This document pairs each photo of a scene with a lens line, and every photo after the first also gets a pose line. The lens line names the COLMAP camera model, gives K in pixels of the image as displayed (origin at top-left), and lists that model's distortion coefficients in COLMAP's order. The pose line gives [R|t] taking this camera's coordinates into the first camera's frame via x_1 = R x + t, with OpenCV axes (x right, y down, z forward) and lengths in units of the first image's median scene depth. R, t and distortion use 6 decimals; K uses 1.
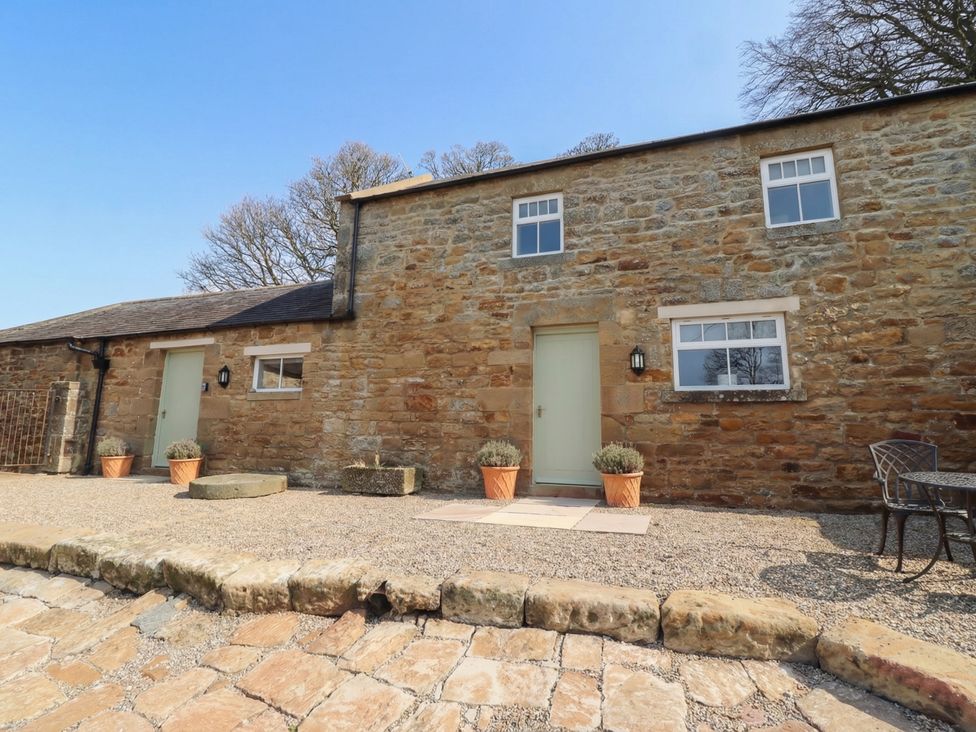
lens RADIAL K [[583.2, 0, 506.9], [0, 583.2, 353.0], [0, 0, 1]] dist [0.005457, 0.001706]
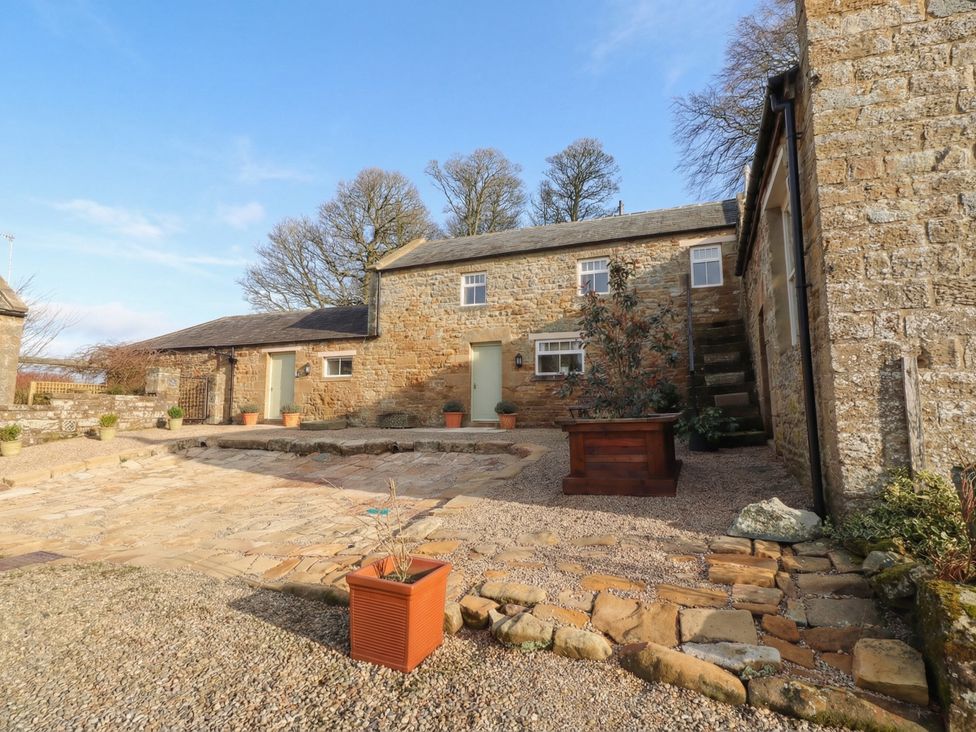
lens RADIAL K [[583.2, 0, 506.9], [0, 583.2, 353.0], [0, 0, 1]] dist [0.005457, 0.001706]
pose [[0.999474, -0.015281, -0.028588, 0.208494], [0.016541, 0.998878, 0.044379, -0.090659], [0.027878, -0.044829, 0.998606, -0.900269]]
